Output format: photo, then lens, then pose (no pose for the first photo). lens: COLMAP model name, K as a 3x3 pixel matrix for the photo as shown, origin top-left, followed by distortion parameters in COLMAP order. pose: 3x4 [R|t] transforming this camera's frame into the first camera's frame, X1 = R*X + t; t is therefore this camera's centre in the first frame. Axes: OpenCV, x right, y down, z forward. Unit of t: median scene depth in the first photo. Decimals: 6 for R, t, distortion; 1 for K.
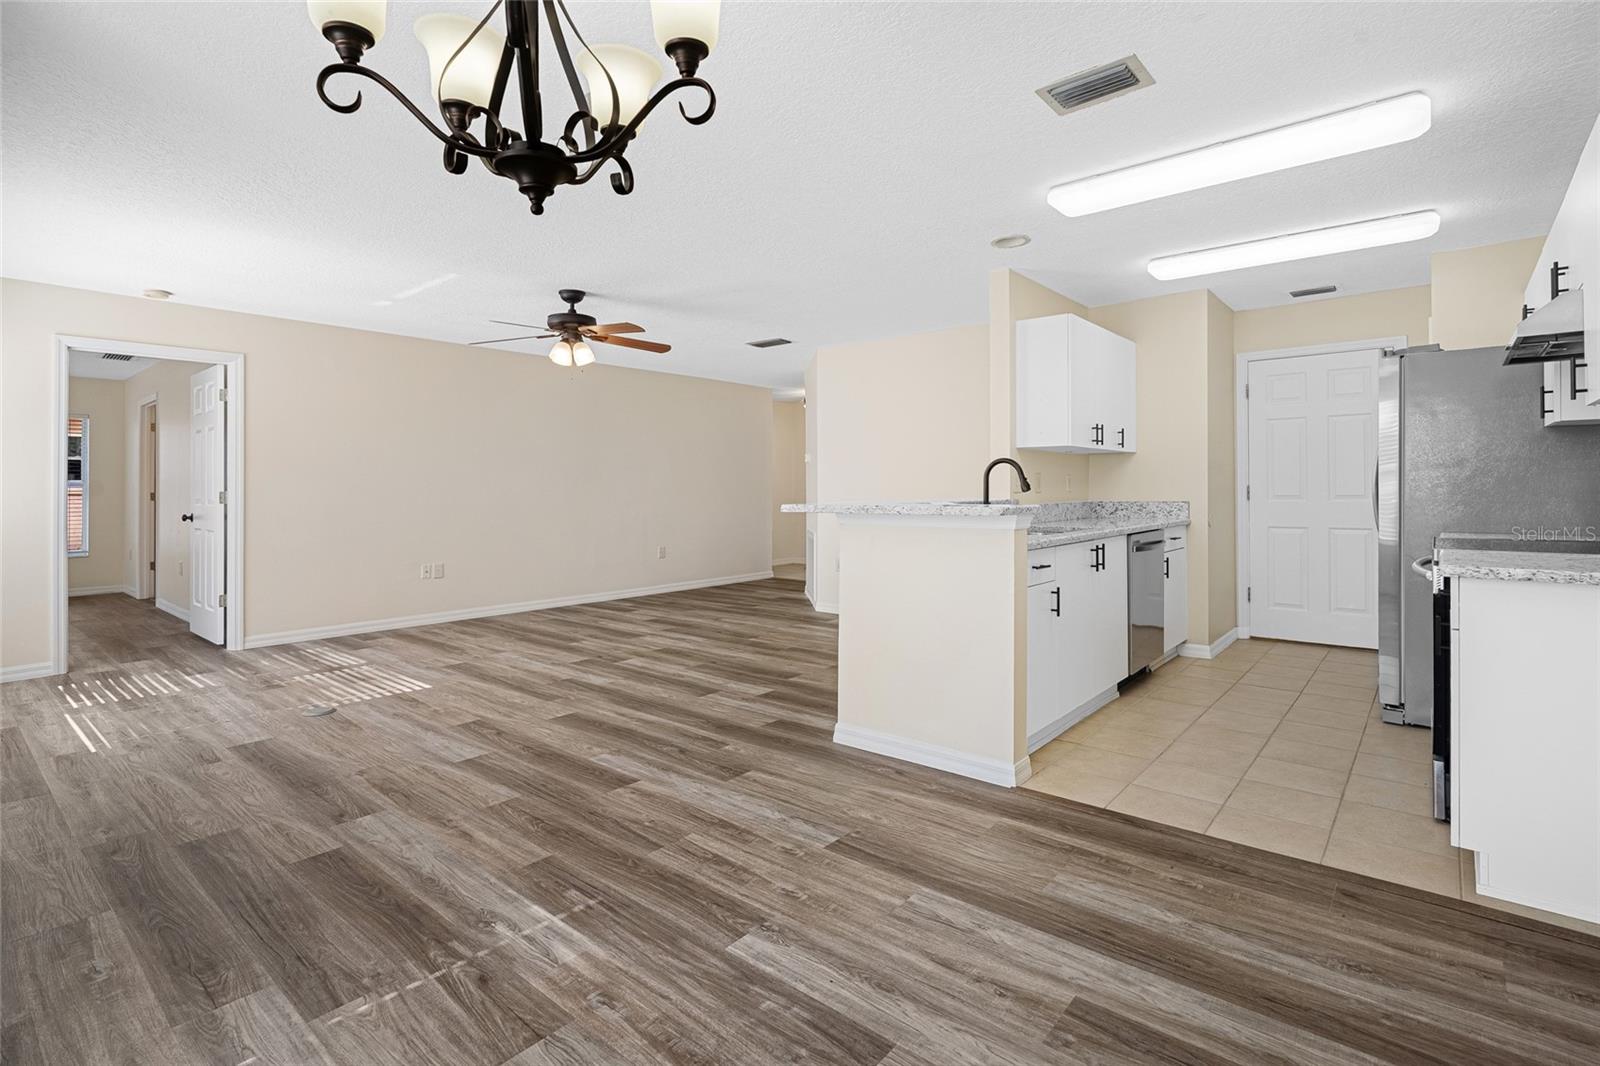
lens RADIAL K [[741.2, 0, 760.8], [0, 741.2, 492.7], [0, 0, 1]] dist [-0.009535, 0.002030]
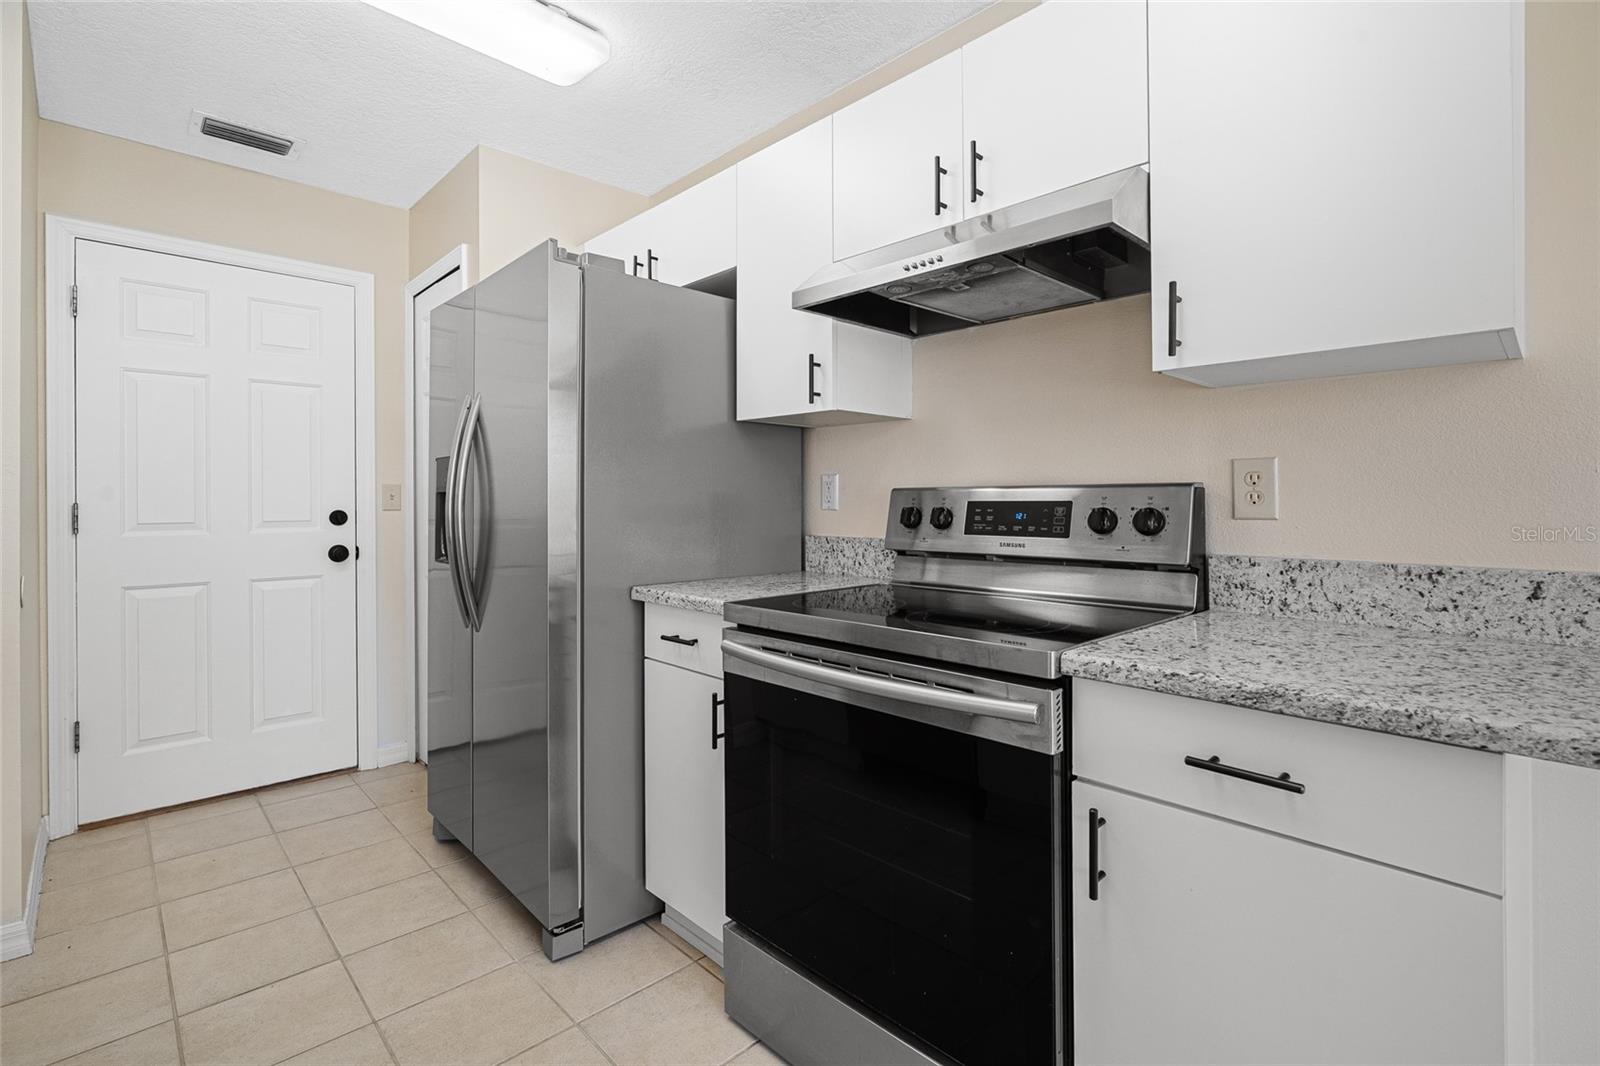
lens RADIAL K [[741.2, 0, 864.4], [0, 741.2, 505.9], [0, 0, 1]] dist [-0.009535, 0.002030]
pose [[0.027734, 0.006290, 0.999596, 0.252014], [0.001936, 0.999978, -0.006346, -0.004916], [-0.999613, 0.002111, 0.027722, 0.588550]]
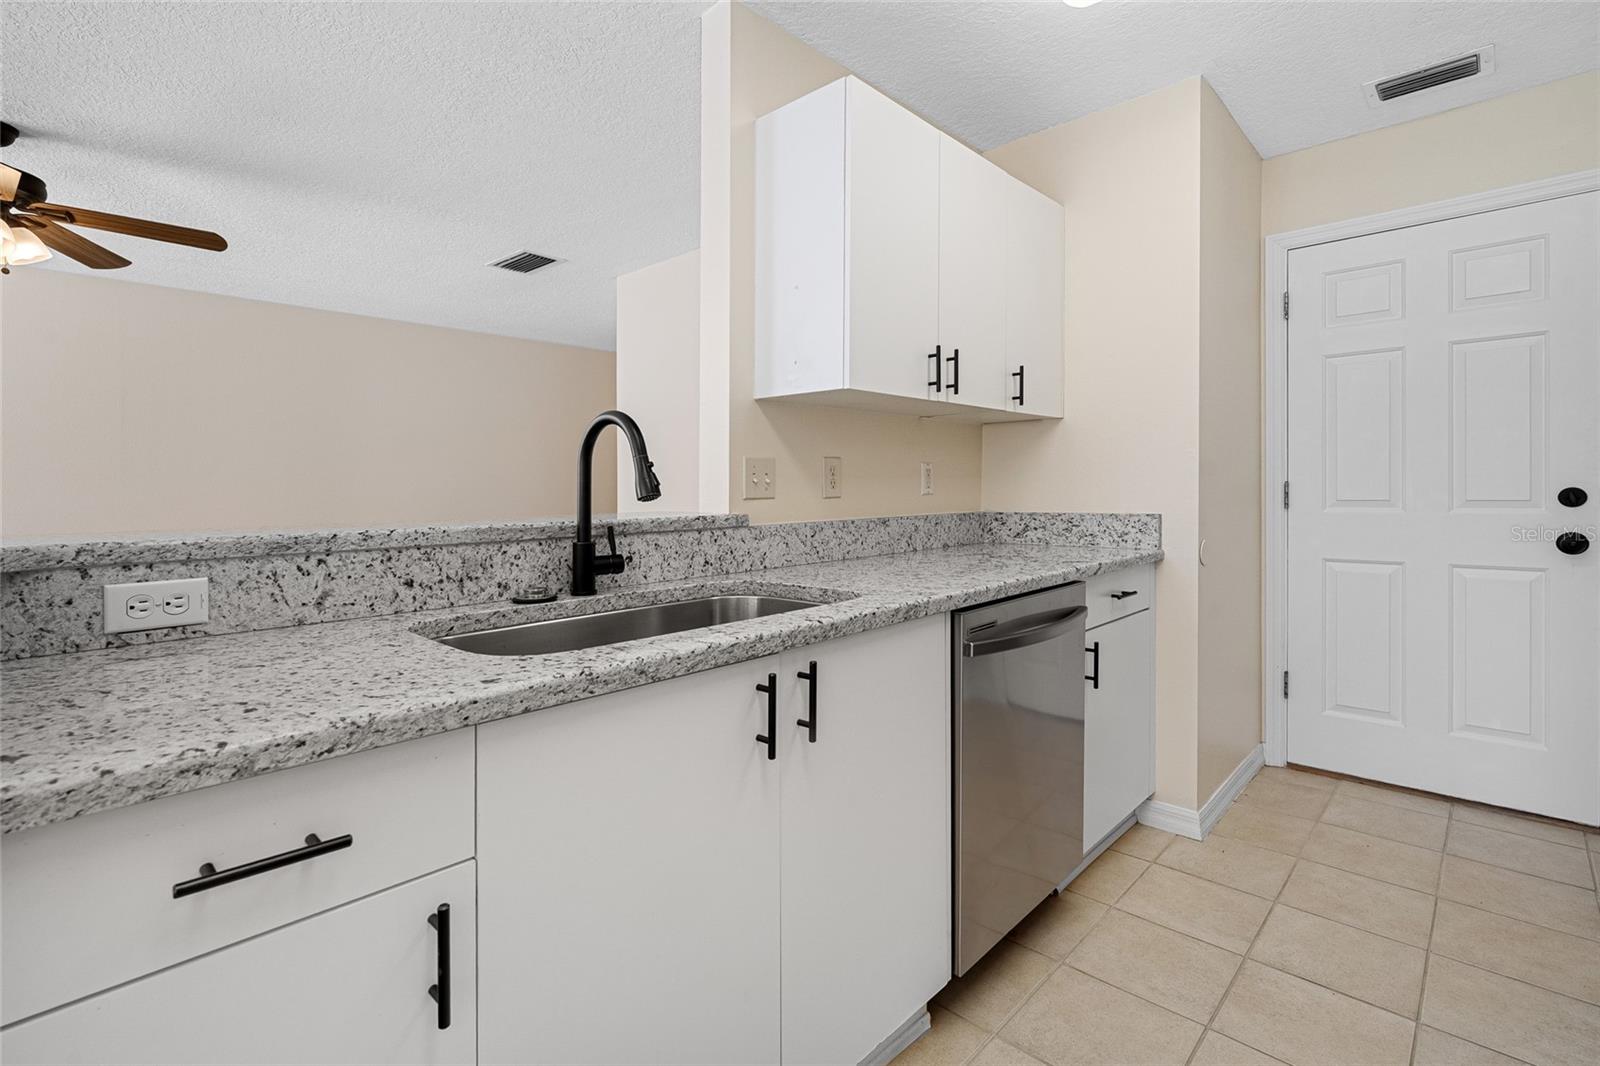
lens RADIAL K [[741.2, 0, 746.9], [0, 741.2, 496.9], [0, 0, 1]] dist [-0.009535, 0.002030]
pose [[0.998469, -0.000049, -0.055313, 0.359735], [0.000697, 0.999931, 0.011691, -0.006341], [0.055309, -0.011711, 0.998401, 0.534275]]
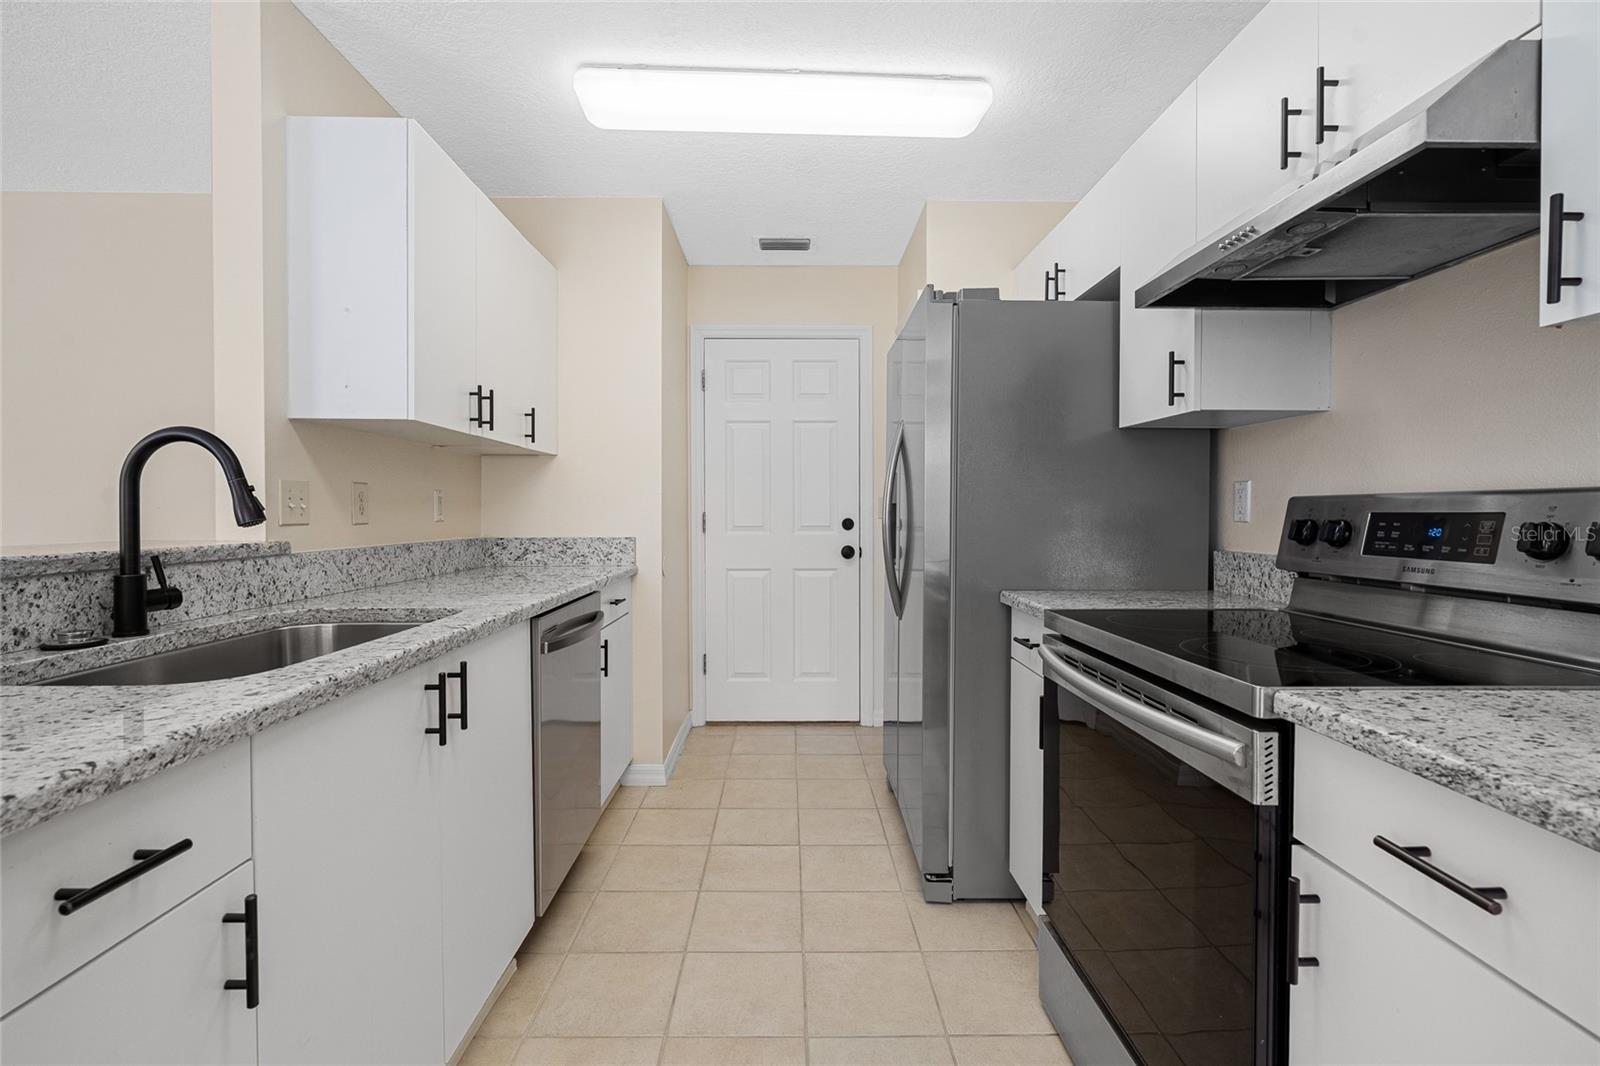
lens RADIAL K [[778.5, 0, 790.8], [0, 778.5, 536.9], [0, 0, 1]] dist [-0.004596, 0.000551]
pose [[0.733038, -0.011127, 0.680097, 0.249167], [-0.006882, 0.999694, 0.023773, -0.005578], [-0.680153, -0.022107, 0.732736, 0.467902]]
